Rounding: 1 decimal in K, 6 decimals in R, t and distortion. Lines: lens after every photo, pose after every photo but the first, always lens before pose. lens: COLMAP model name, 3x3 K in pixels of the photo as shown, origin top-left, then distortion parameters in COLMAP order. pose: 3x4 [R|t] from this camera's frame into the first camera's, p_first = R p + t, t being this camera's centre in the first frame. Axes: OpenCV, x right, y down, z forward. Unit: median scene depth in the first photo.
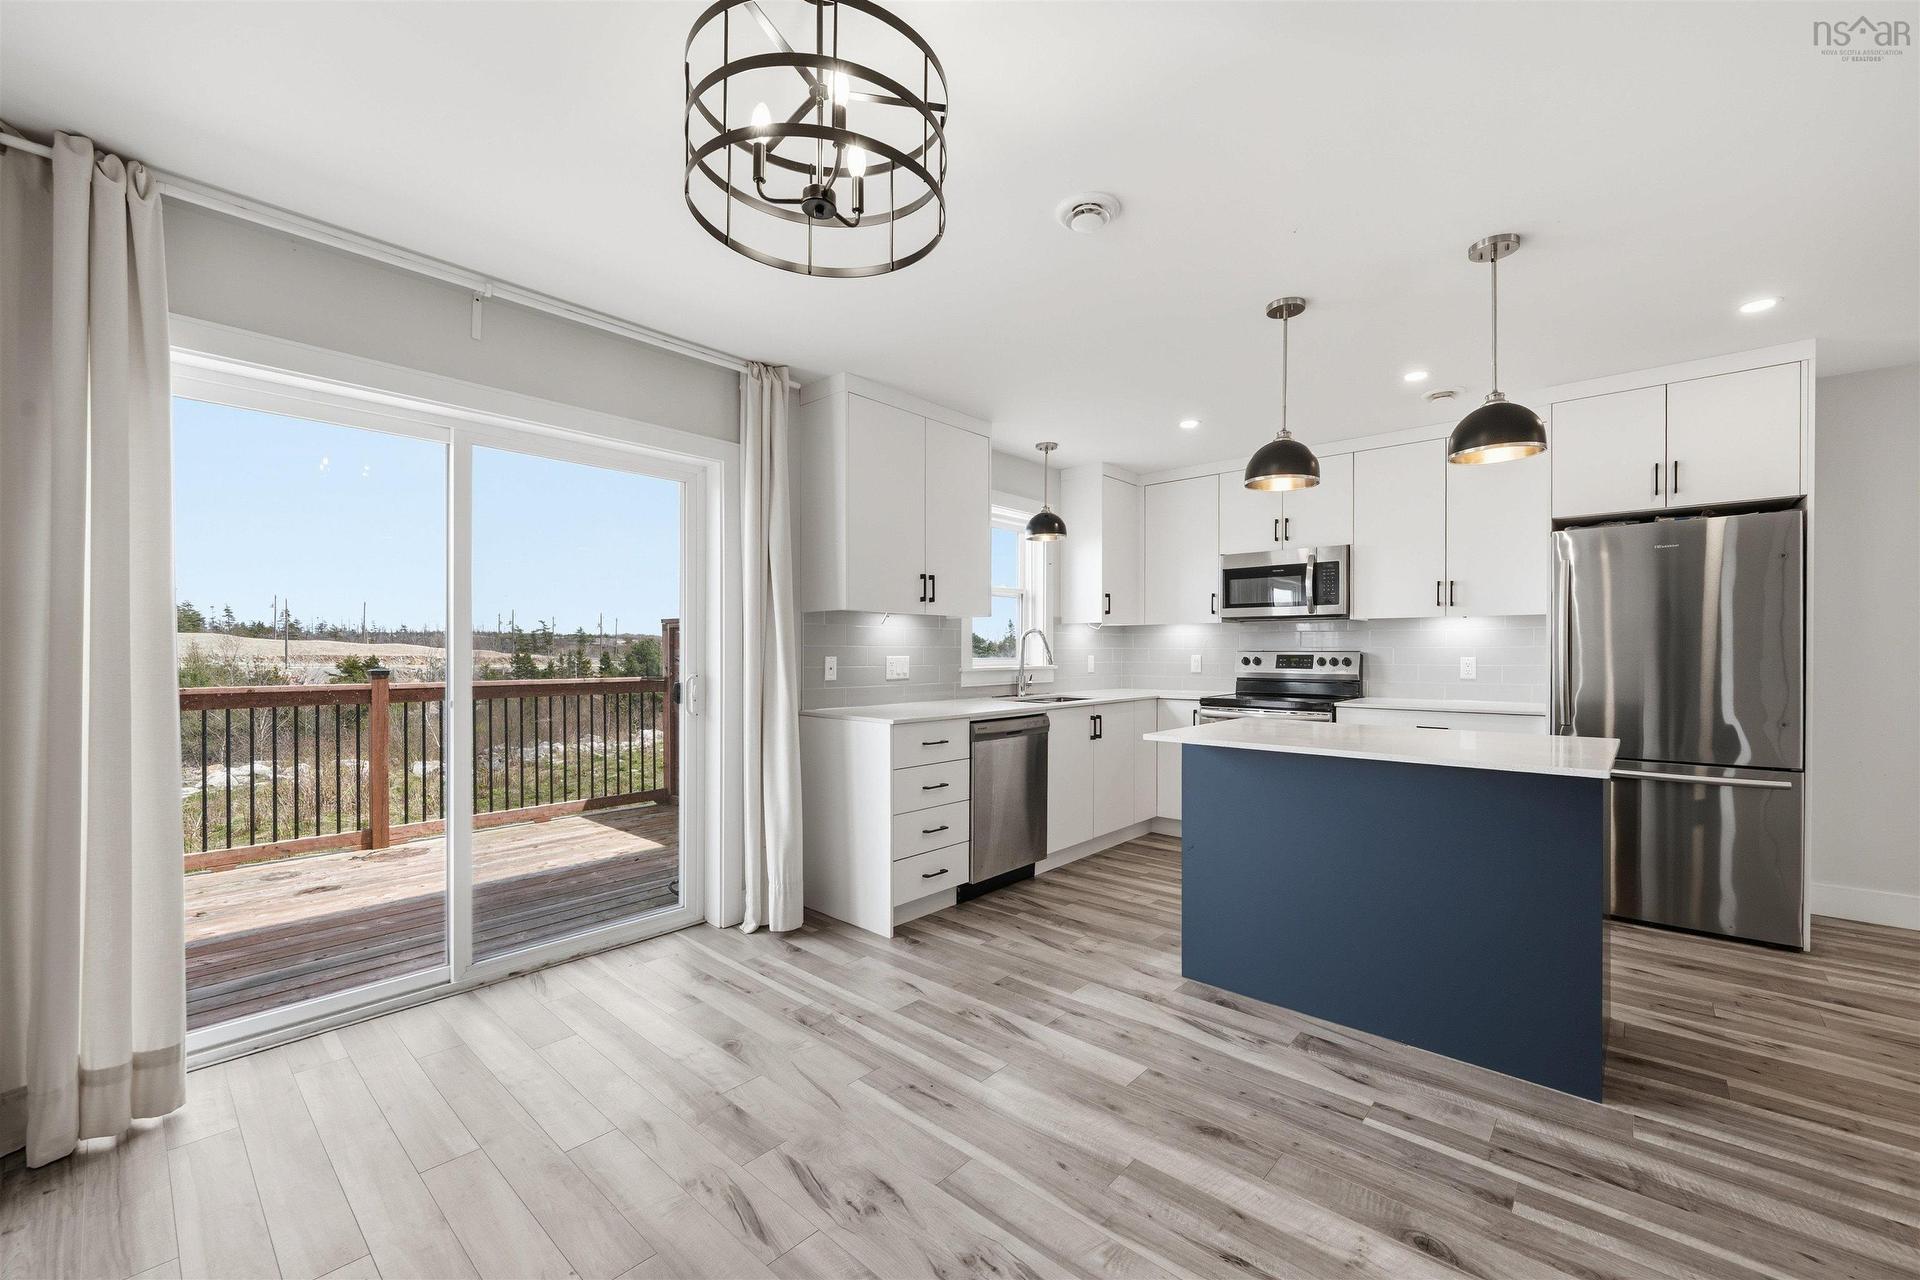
lens RADIAL K [[756.9, 0, 964.5], [0, 756.9, 657.0], [0, 0, 1]] dist [-0.005673, 0.000733]
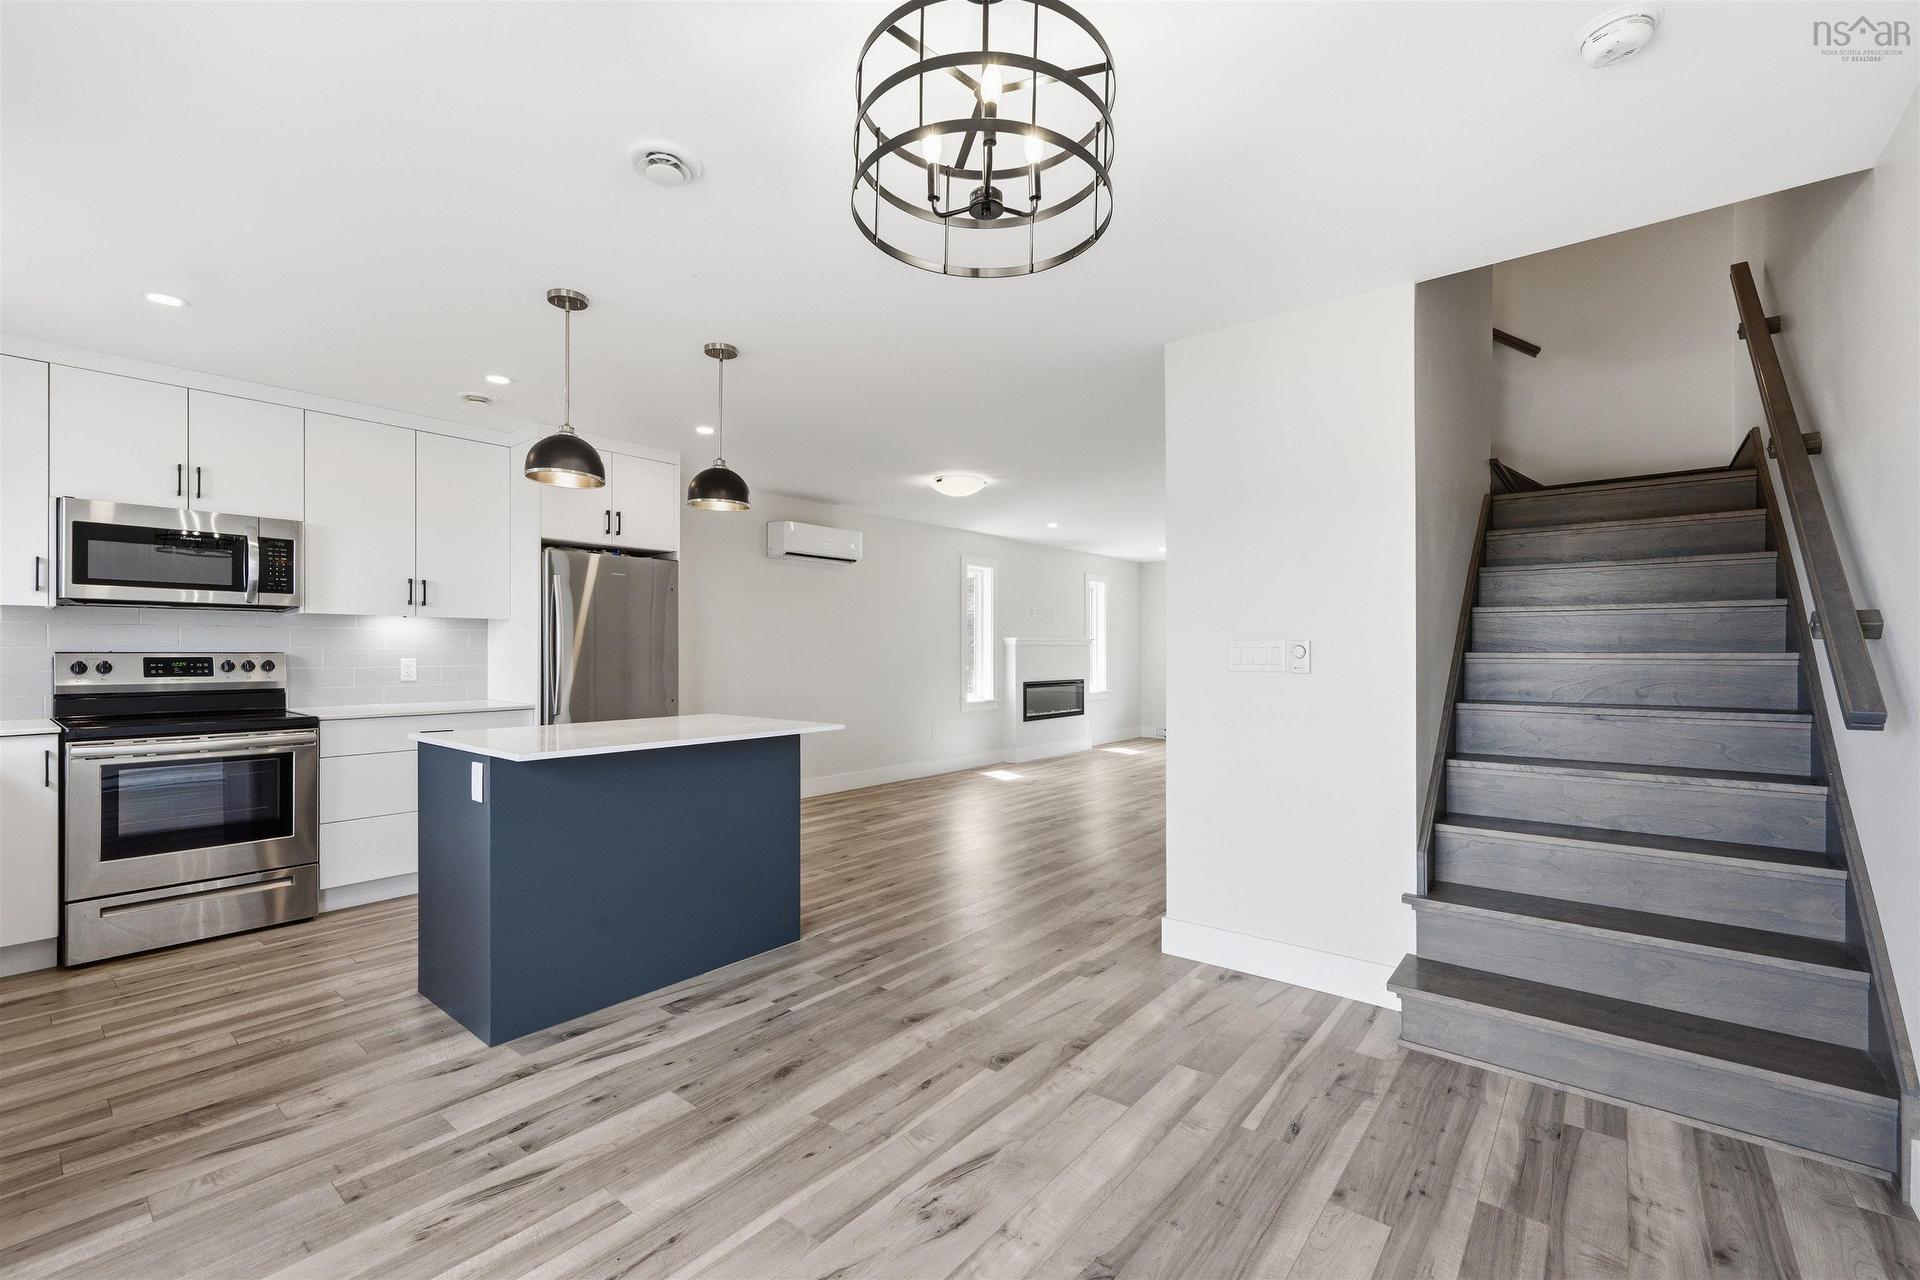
lens RADIAL K [[805.3, 0, 957.1], [0, 805.3, 652.6], [0, 0, 1]] dist [-0.003372, -0.000127]
pose [[-0.038884, -0.000107, 0.999244, -0.483045], [0.005607, 0.999984, 0.000325, -0.004736], [-0.999228, 0.005615, -0.038883, 0.415830]]
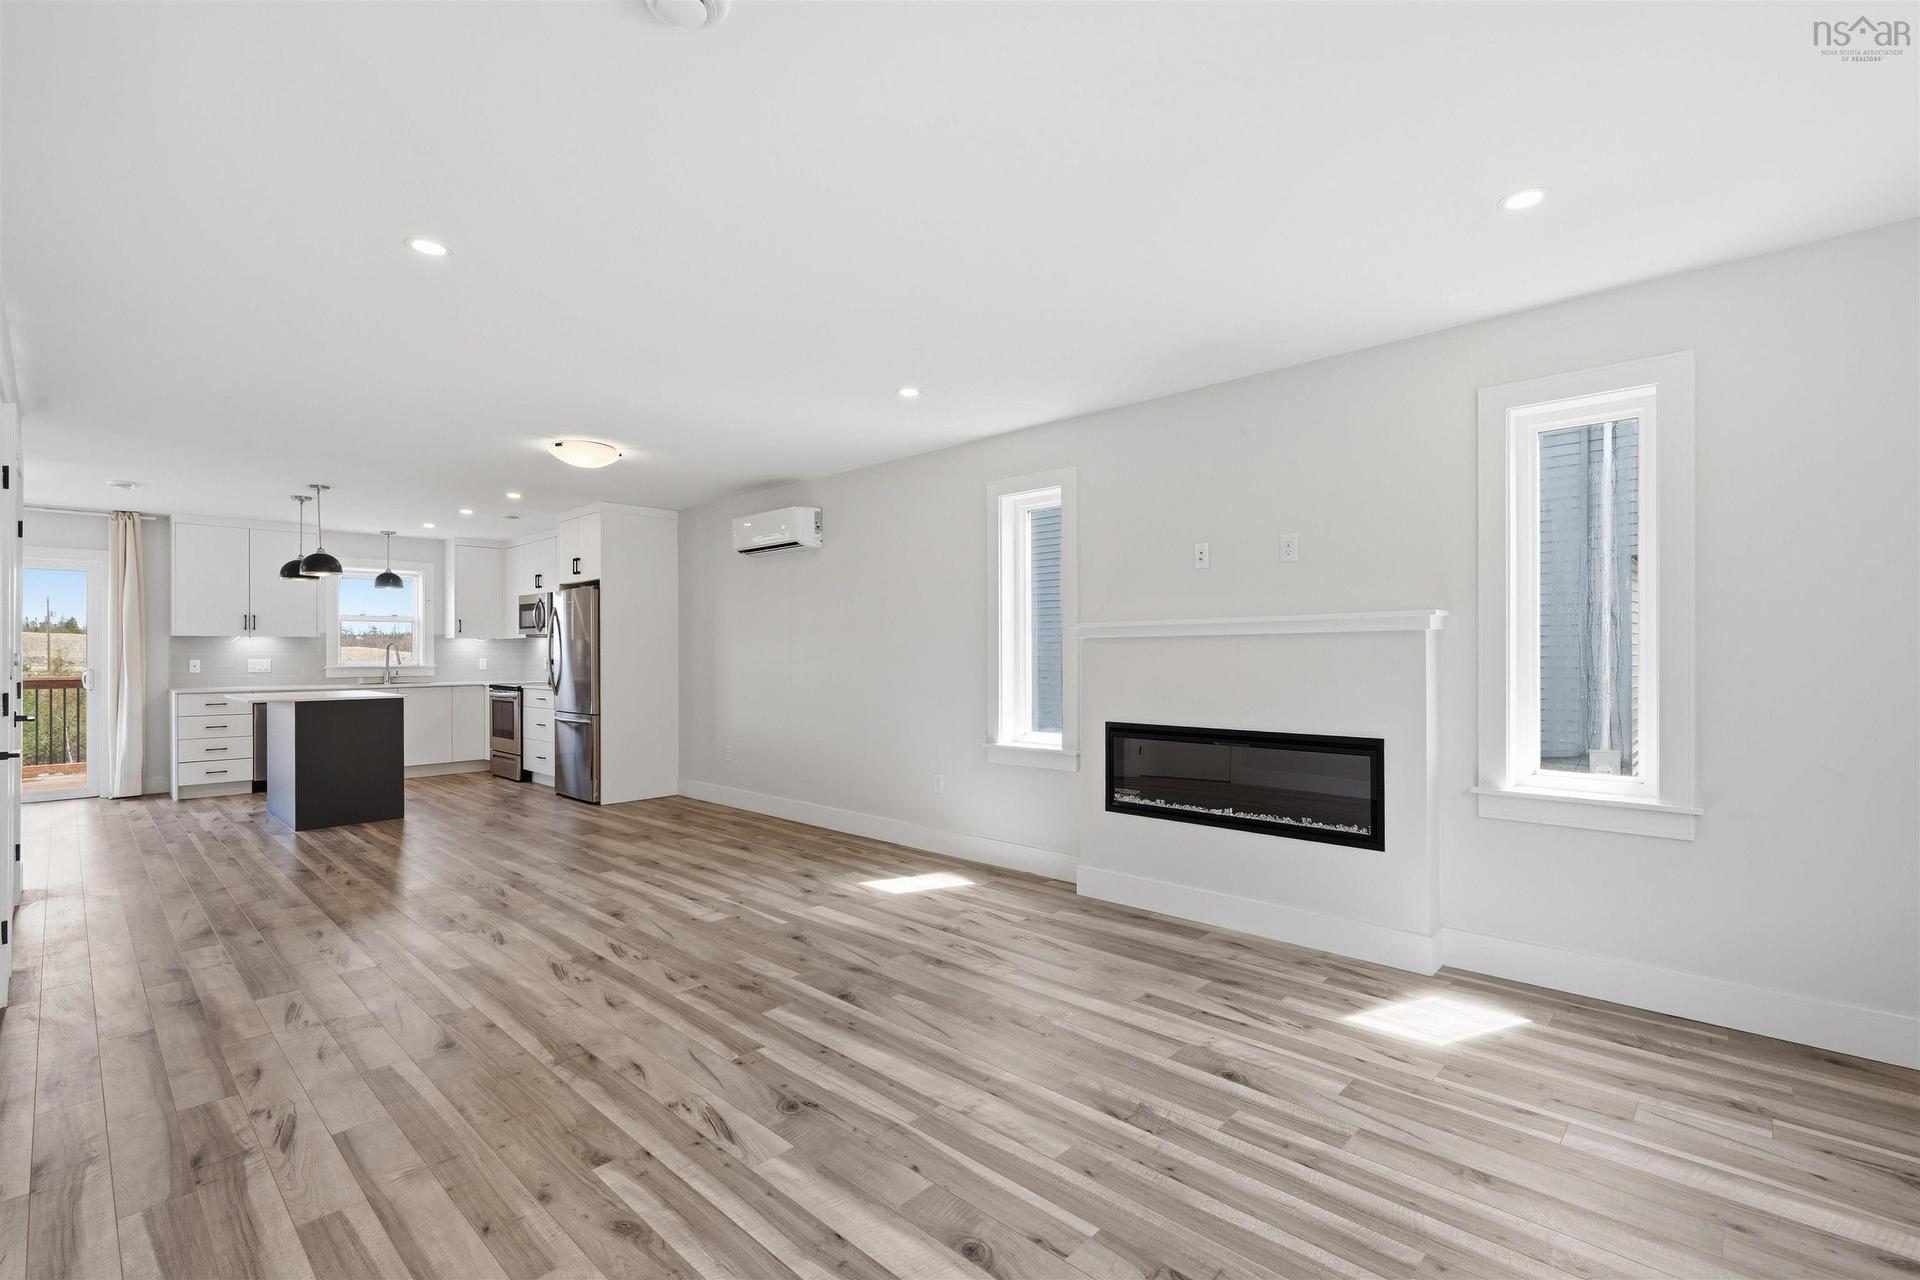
lens RADIAL K [[850.7, 0, 958.2], [0, 850.7, 652.3], [0, 0, 1]] dist [0.004815, -0.001273]
pose [[0.999465, -0.002812, -0.032588, 1.845138], [0.002560, 0.999967, -0.007766, 0.001787], [0.032609, 0.007679, 0.999439, -1.069569]]
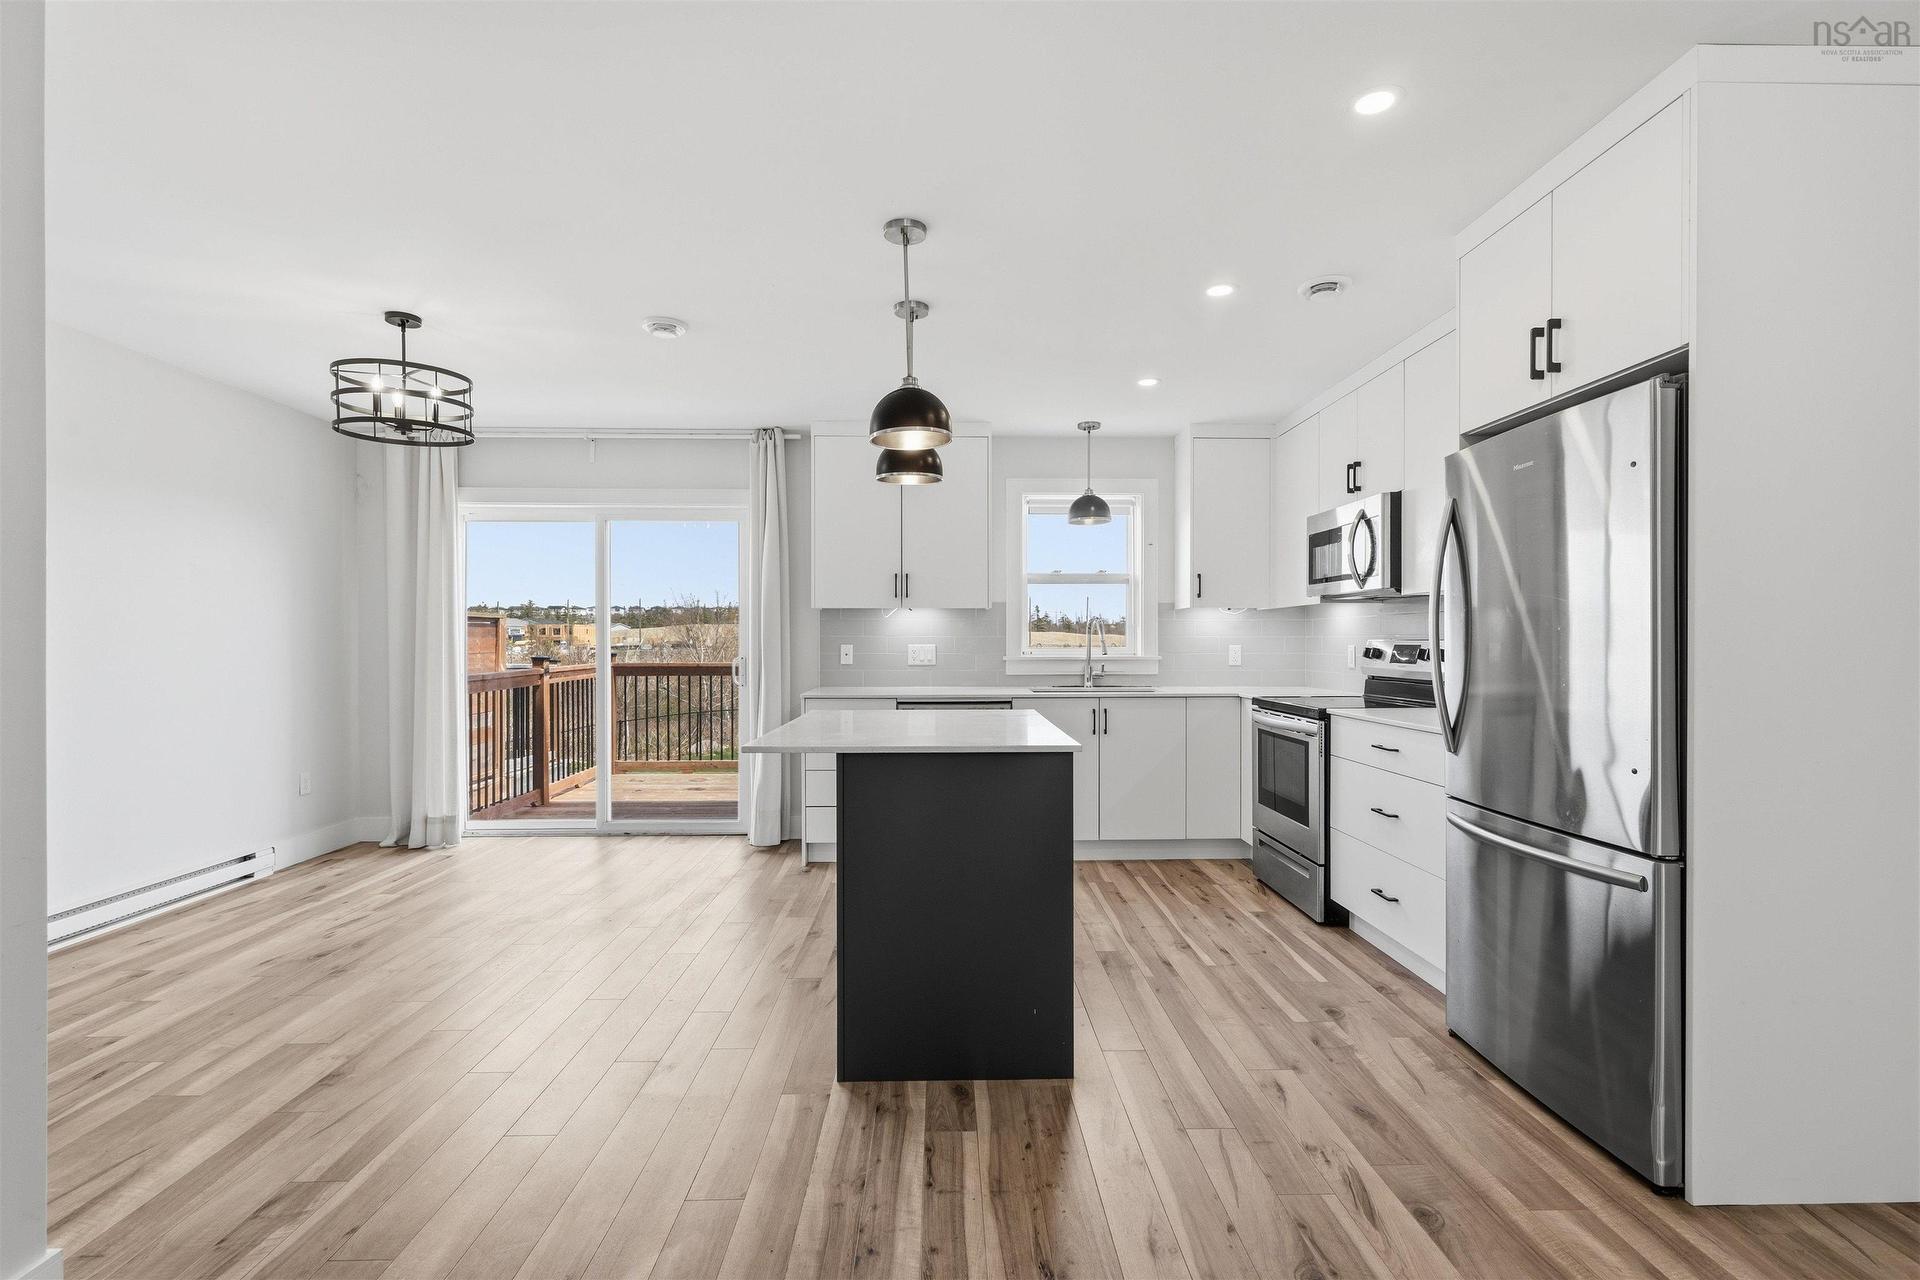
lens RADIAL K [[871.9, 0, 965.0], [0, 871.9, 642.3], [0, 0, 1]] dist [-0.002041, -0.000226]
pose [[0.687155, 0.000411, -0.726511, 1.043397], [-0.004866, 0.999980, -0.004036, 0.000216], [0.726495, 0.006309, 0.687143, 0.174485]]
